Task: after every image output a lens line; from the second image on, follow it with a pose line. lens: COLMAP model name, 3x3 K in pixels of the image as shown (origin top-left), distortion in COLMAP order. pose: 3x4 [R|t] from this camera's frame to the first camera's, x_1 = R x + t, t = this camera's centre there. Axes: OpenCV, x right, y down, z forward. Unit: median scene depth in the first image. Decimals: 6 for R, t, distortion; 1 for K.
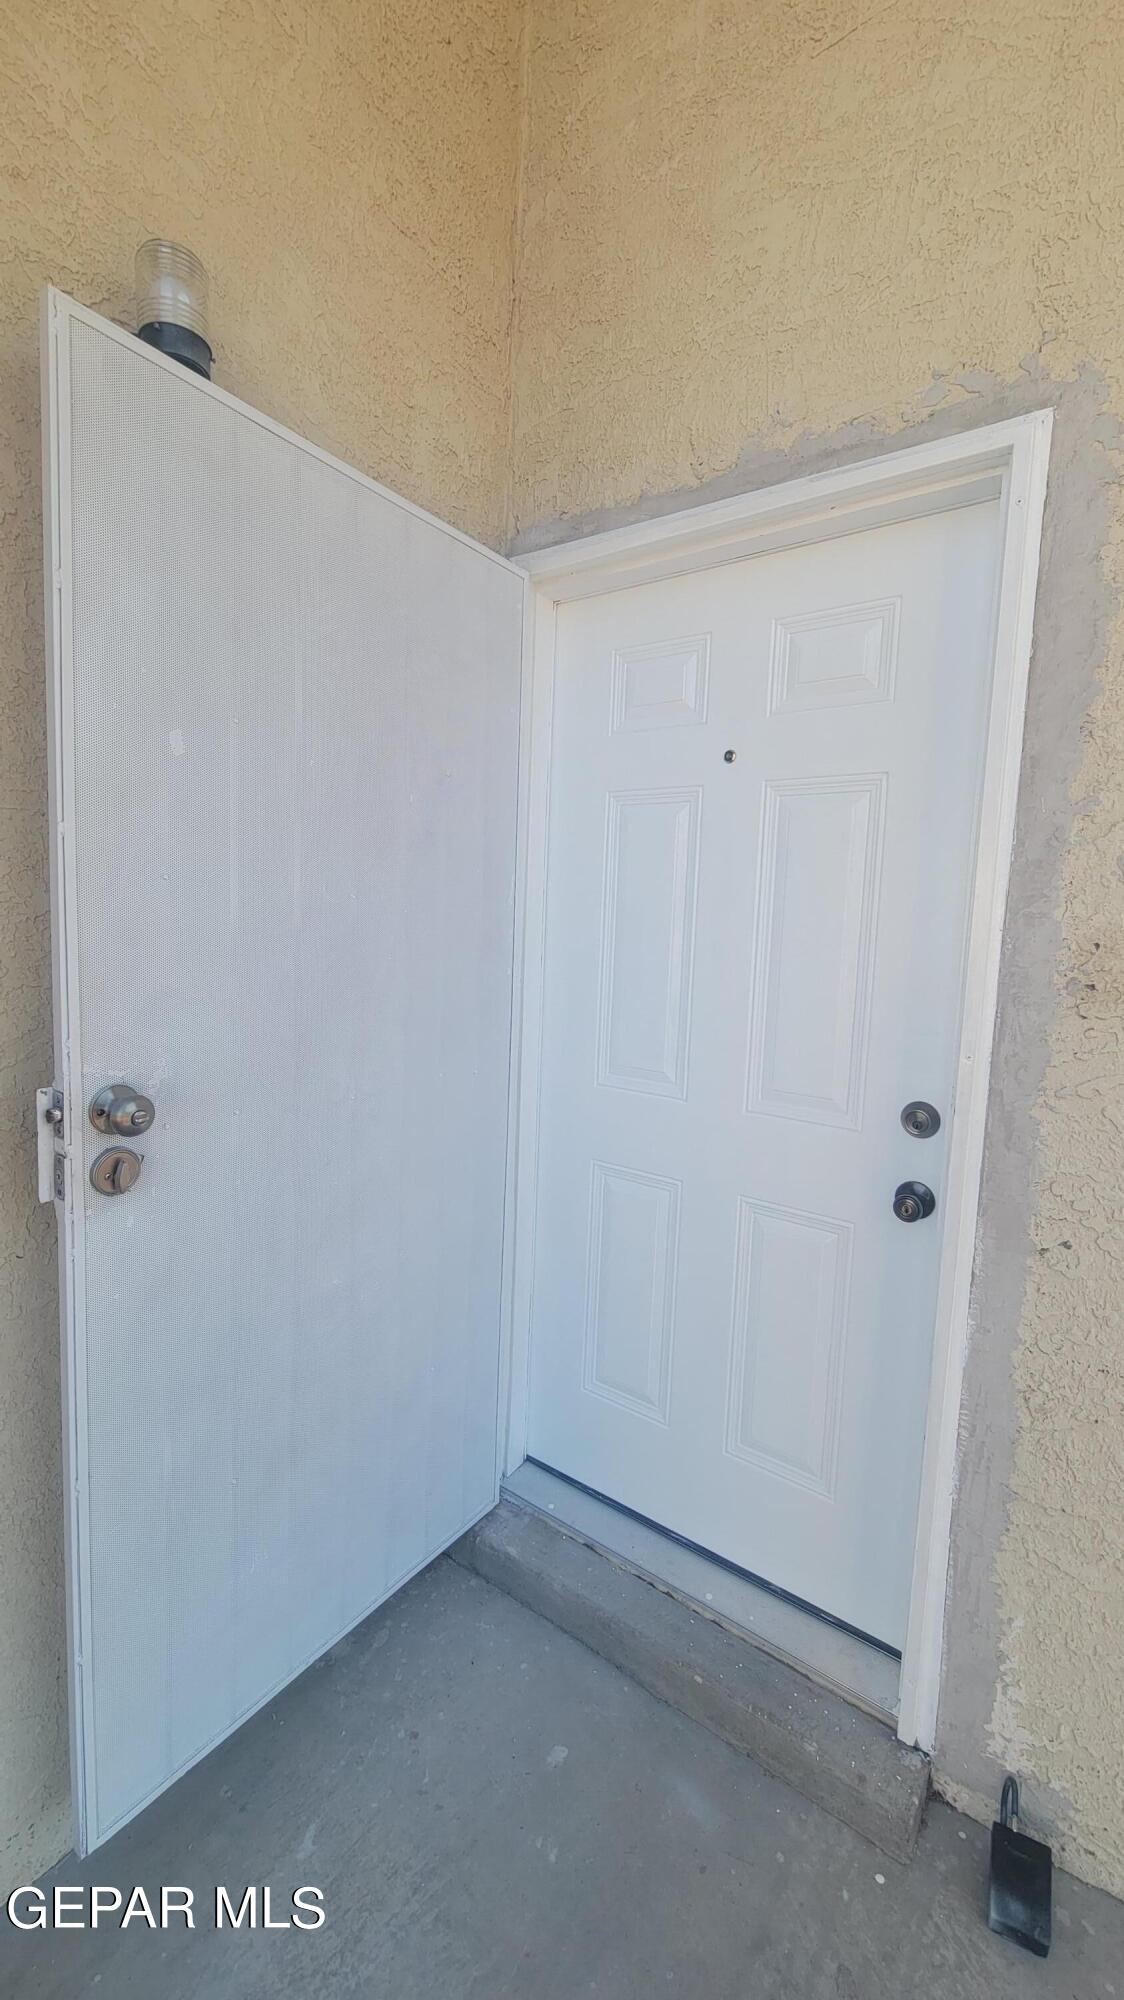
lens RADIAL K [[822.1, 0, 558.7], [0, 822.1, 998.7], [0, 0, 1]] dist [-0.000573, -0.000457]
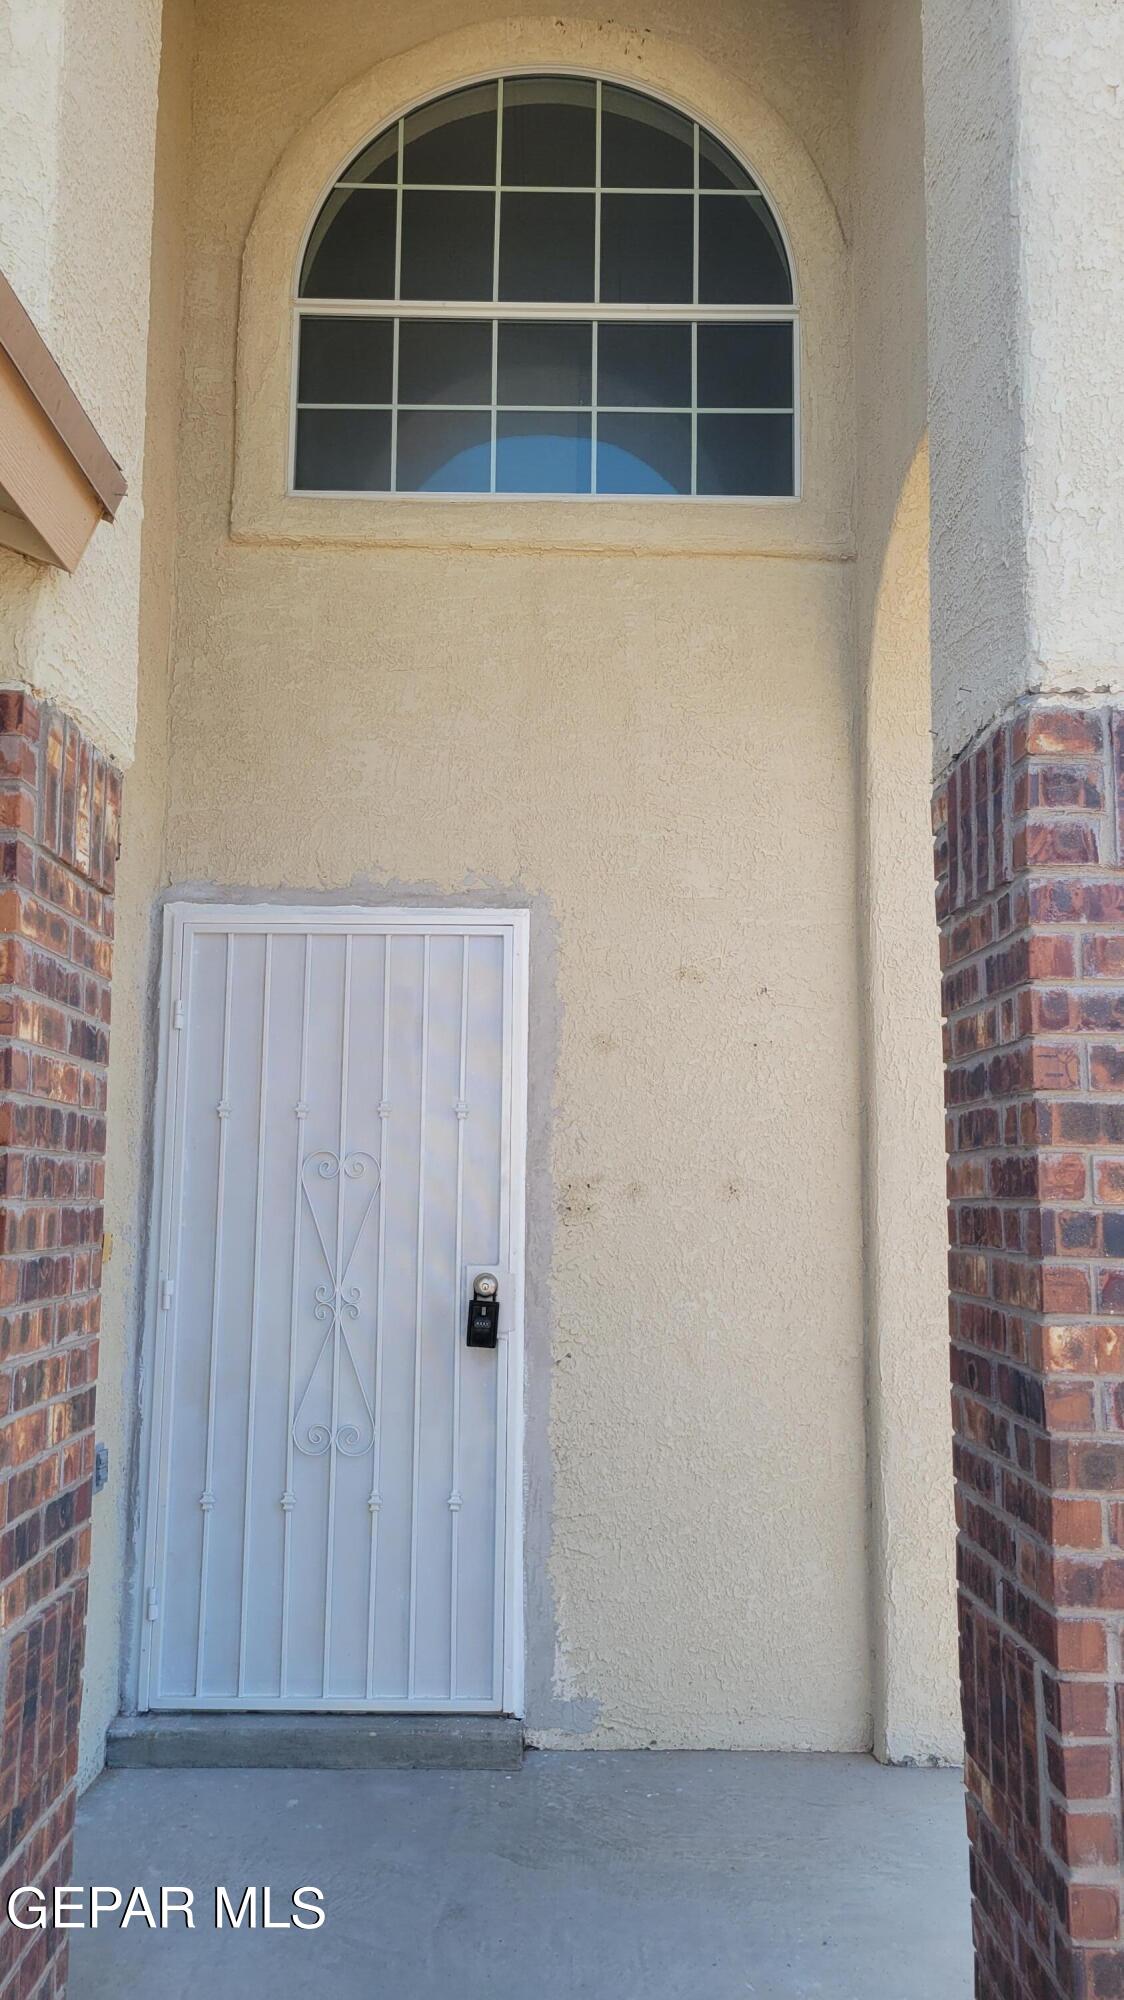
lens RADIAL K [[1527.6, 0, 562.5], [0, 1527.6, 998.3], [0, 0, 1]] dist [0.002892, 0.000045]
pose [[0.804644, 0.038452, 0.592512, -1.330604], [0.083184, 0.980759, -0.176614, 0.119686], [-0.587902, 0.191399, 0.785963, -1.673127]]
